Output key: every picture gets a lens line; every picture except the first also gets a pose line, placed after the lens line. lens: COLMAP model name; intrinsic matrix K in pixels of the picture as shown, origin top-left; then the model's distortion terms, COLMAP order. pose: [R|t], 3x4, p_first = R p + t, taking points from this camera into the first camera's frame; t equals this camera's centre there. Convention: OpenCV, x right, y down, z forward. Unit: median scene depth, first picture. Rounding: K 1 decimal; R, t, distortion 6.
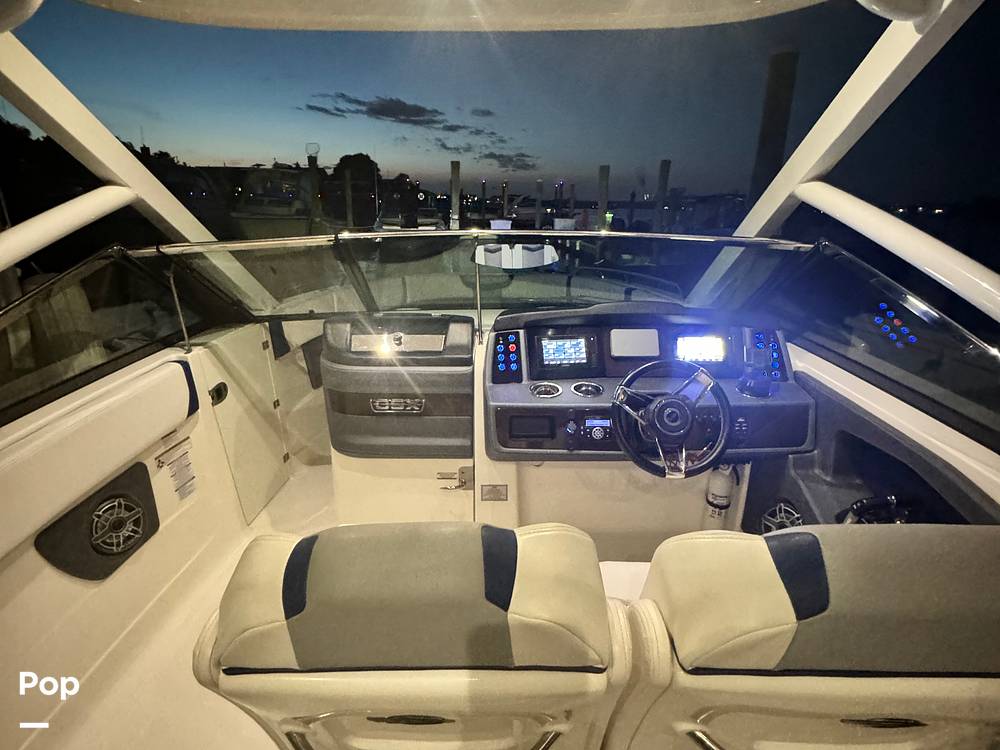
lens RADIAL K [[532.6, 0, 506.3], [0, 532.6, 374.9], [0, 0, 1]] dist [-0.000408, -0.001400]
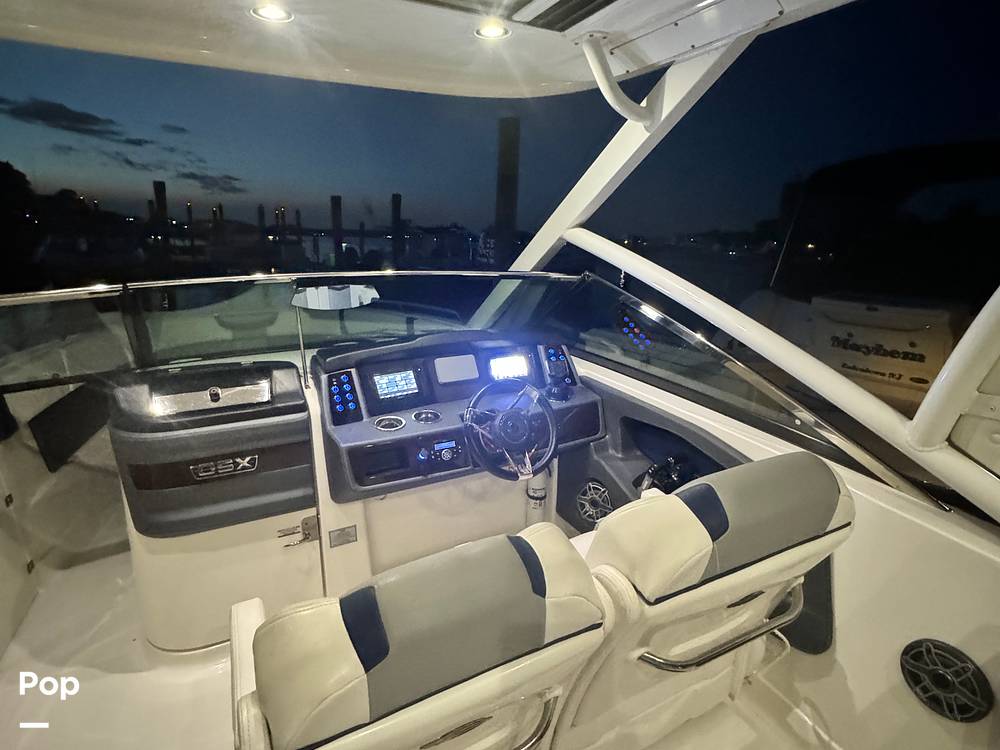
lens RADIAL K [[532.6, 0, 506.3], [0, 532.6, 374.9], [0, 0, 1]] dist [-0.000408, -0.001400]
pose [[0.878835, -0.120883, 0.461558, -0.182190], [0.140985, 0.989969, -0.009170, -0.022438], [-0.455820, 0.073132, 0.887063, -0.029714]]
